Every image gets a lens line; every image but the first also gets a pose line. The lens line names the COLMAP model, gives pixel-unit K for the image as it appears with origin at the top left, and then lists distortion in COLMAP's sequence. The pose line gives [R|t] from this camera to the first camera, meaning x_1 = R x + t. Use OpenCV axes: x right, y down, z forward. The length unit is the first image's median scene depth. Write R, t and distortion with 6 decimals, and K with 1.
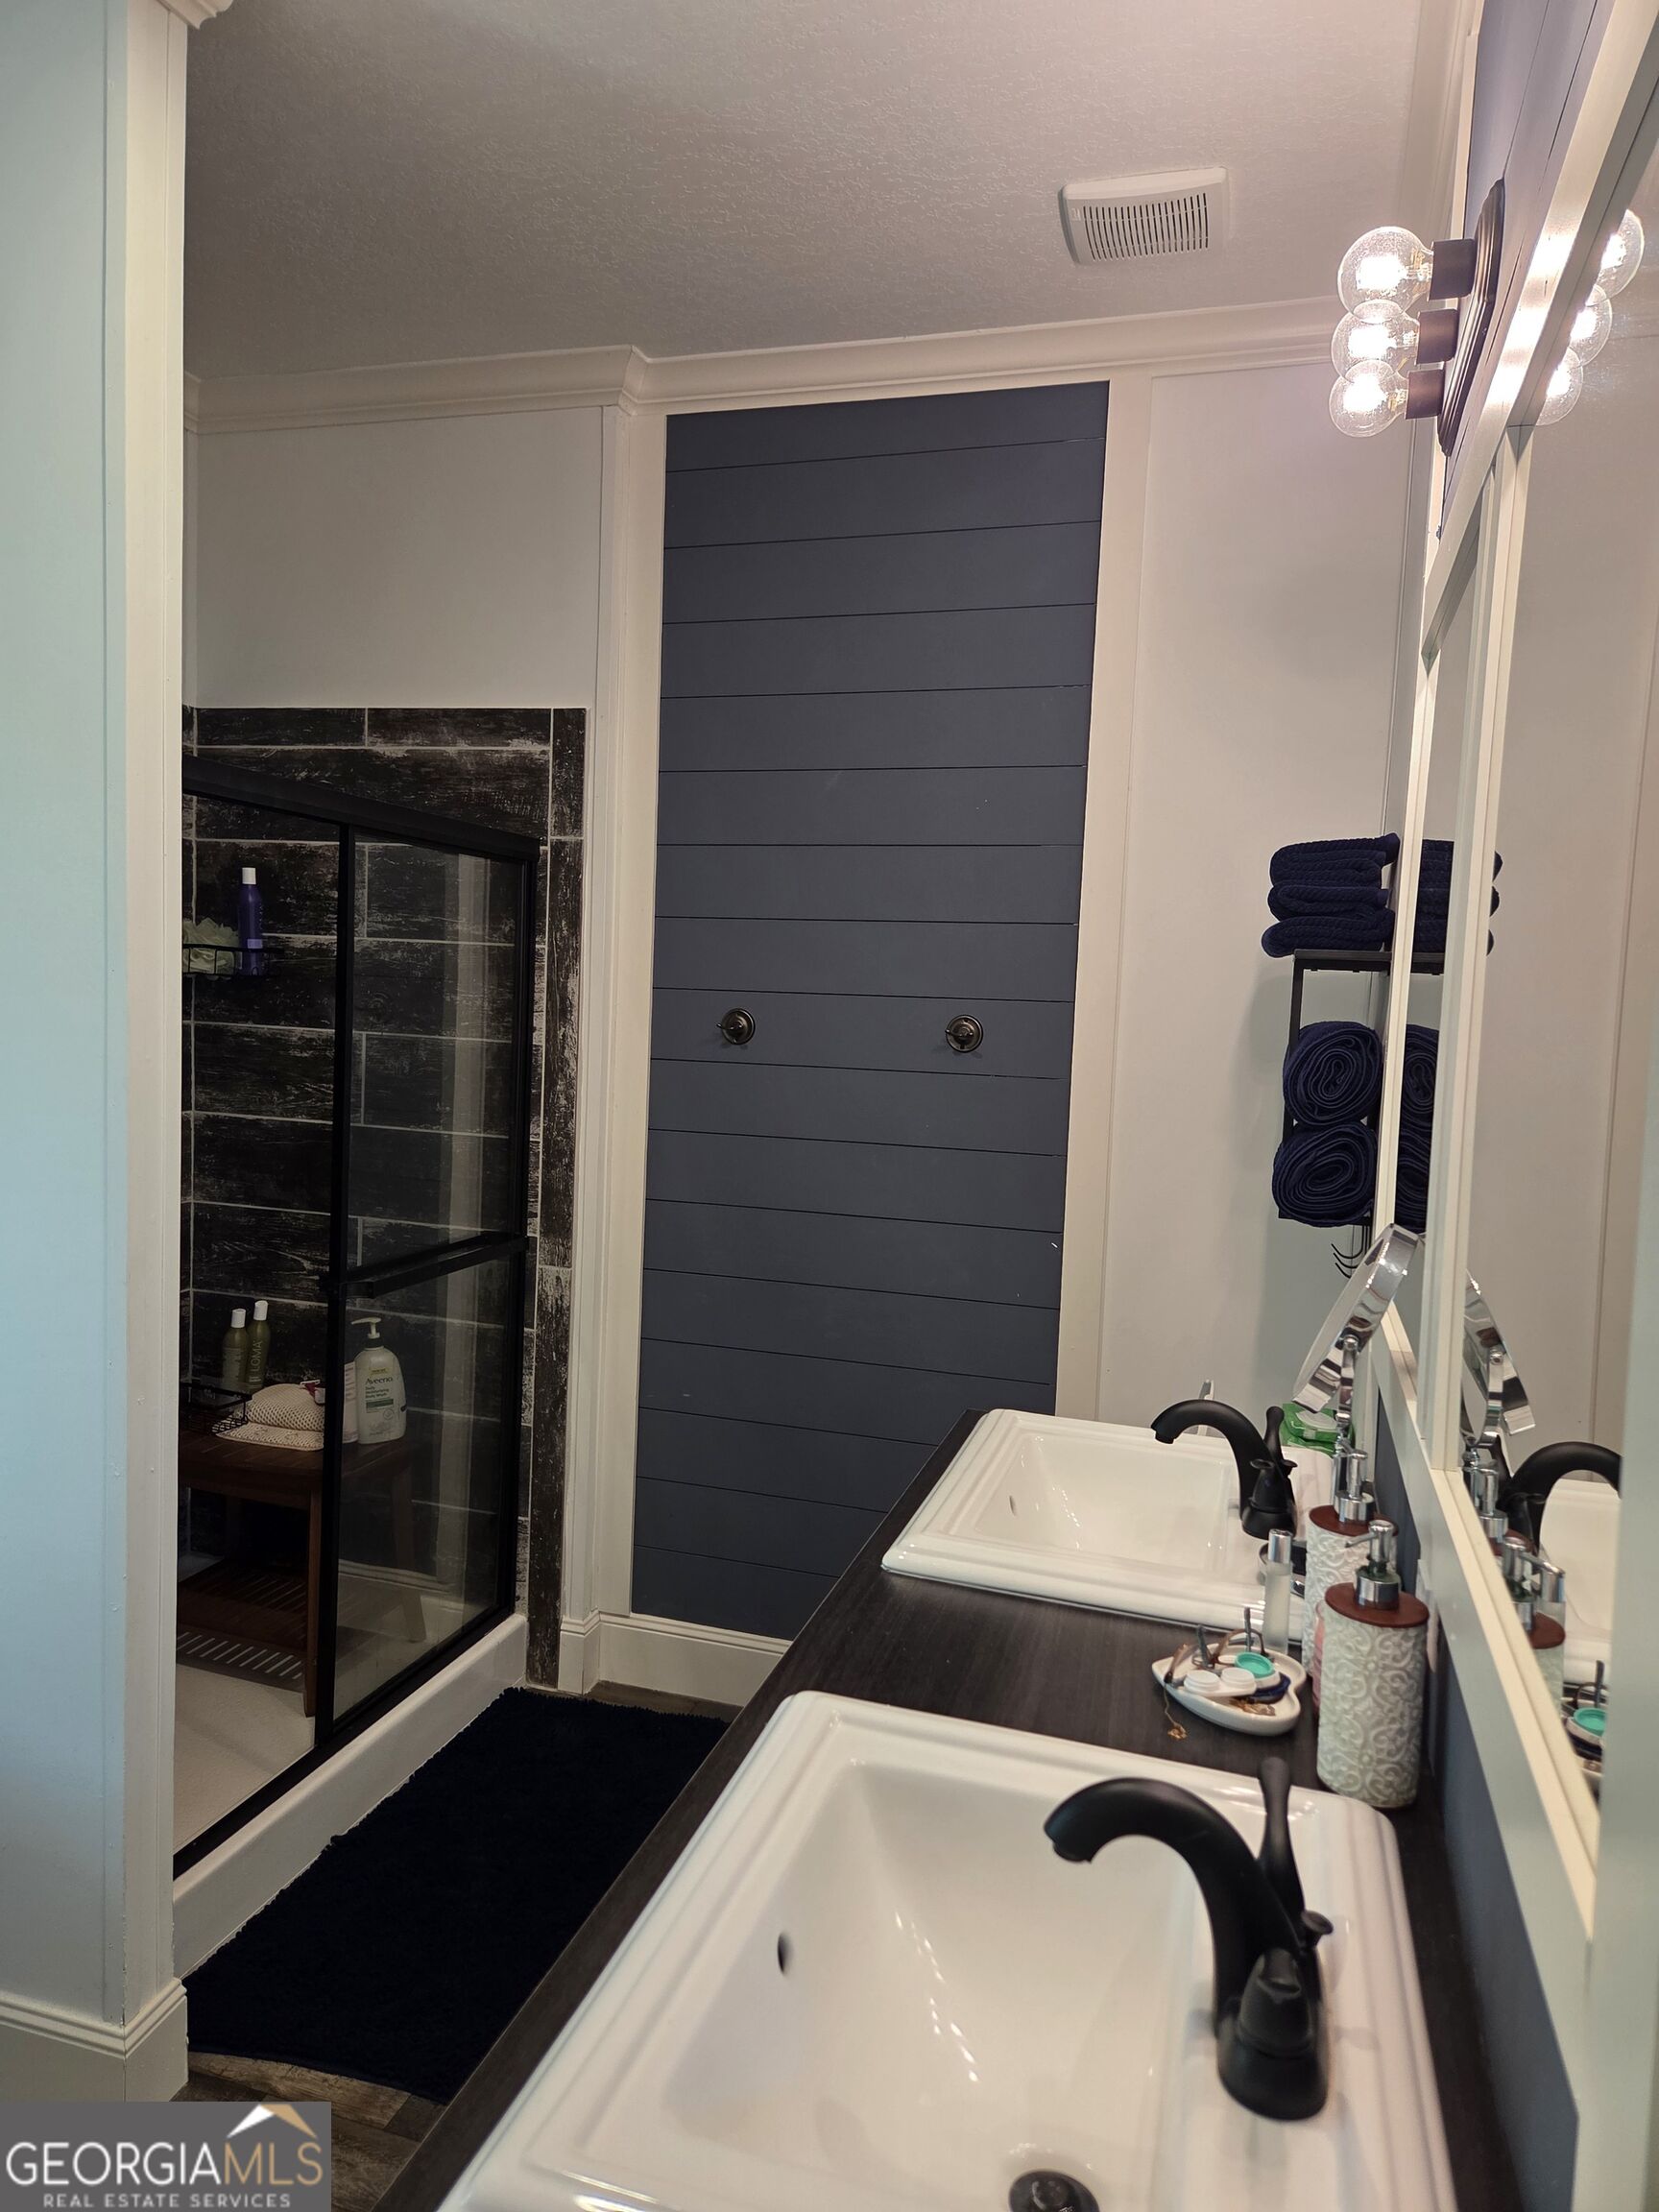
lens RADIAL K [[1482.0, 0, 814.3], [0, 1482.0, 1080.3], [0, 0, 1]] dist [0.065323, -0.048780]
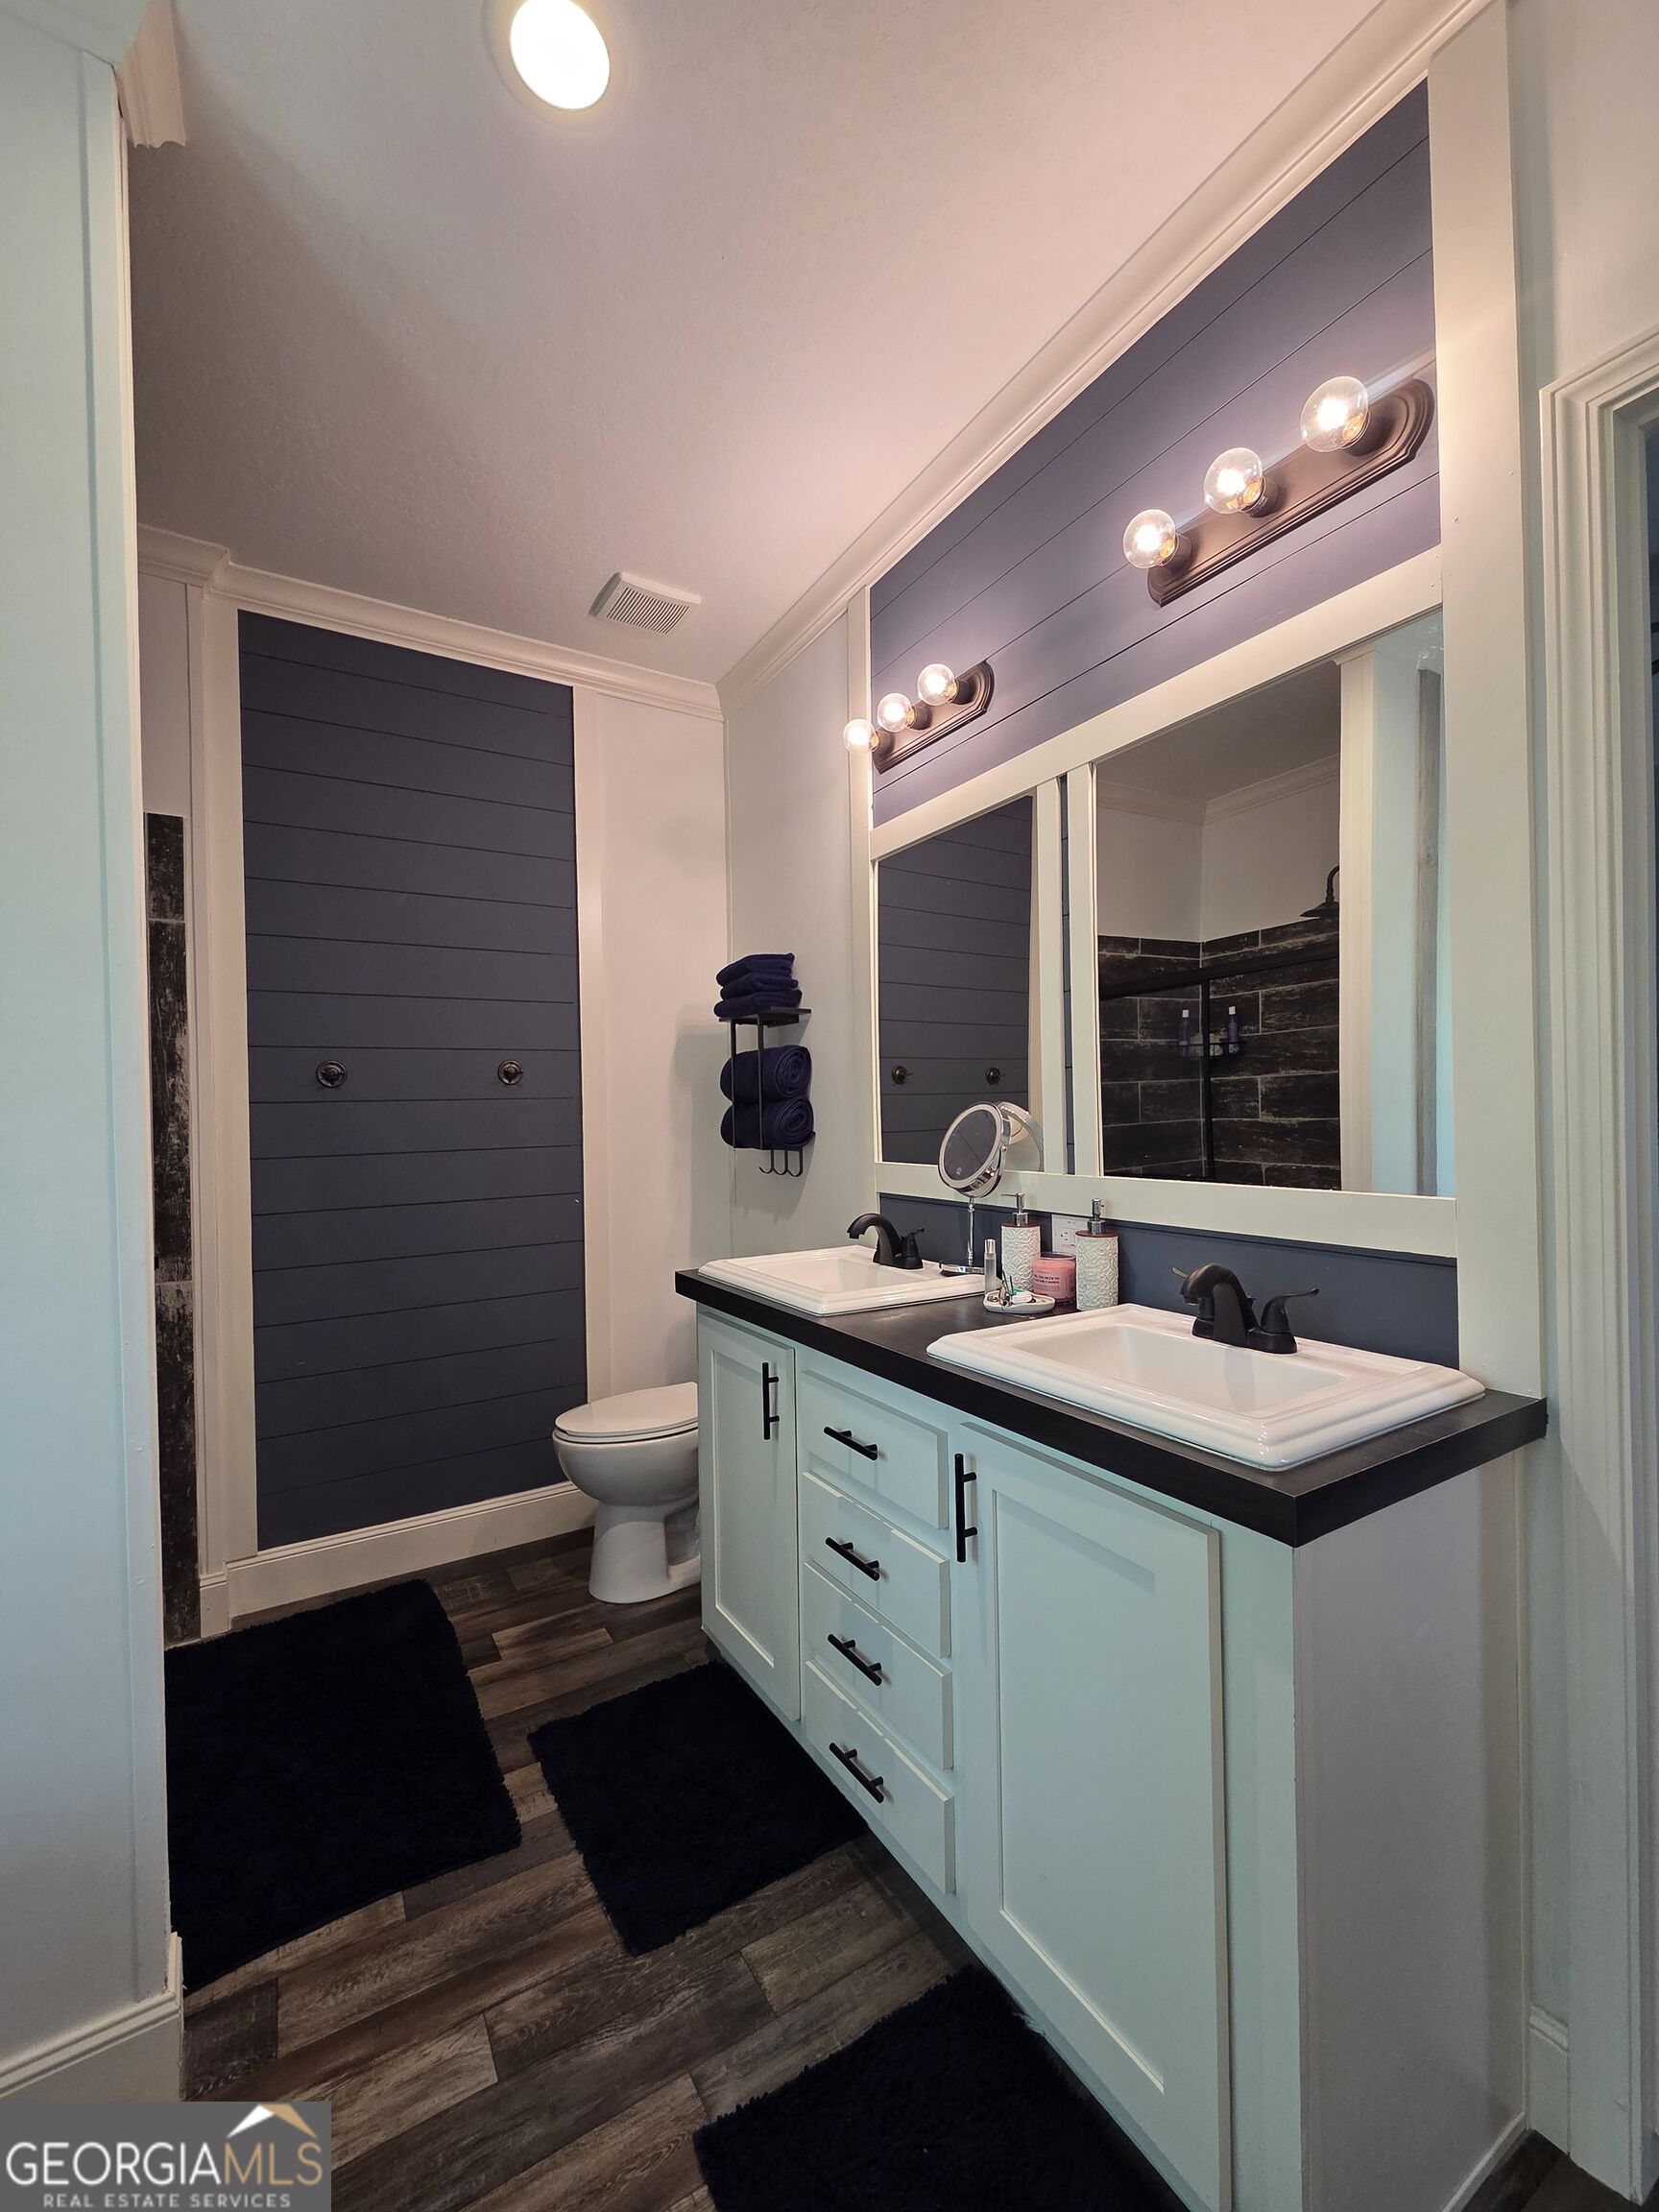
lens RADIAL K [[903.0, 0, 827.0], [0, 903.0, 1112.2], [0, 0, 1]] dist [0.000937, -0.001442]
pose [[0.658150, -0.052335, 0.751066, -0.364768], [0.092065, 0.995689, -0.011294, 0.047382], [-0.747237, 0.076580, 0.660131, 0.130361]]
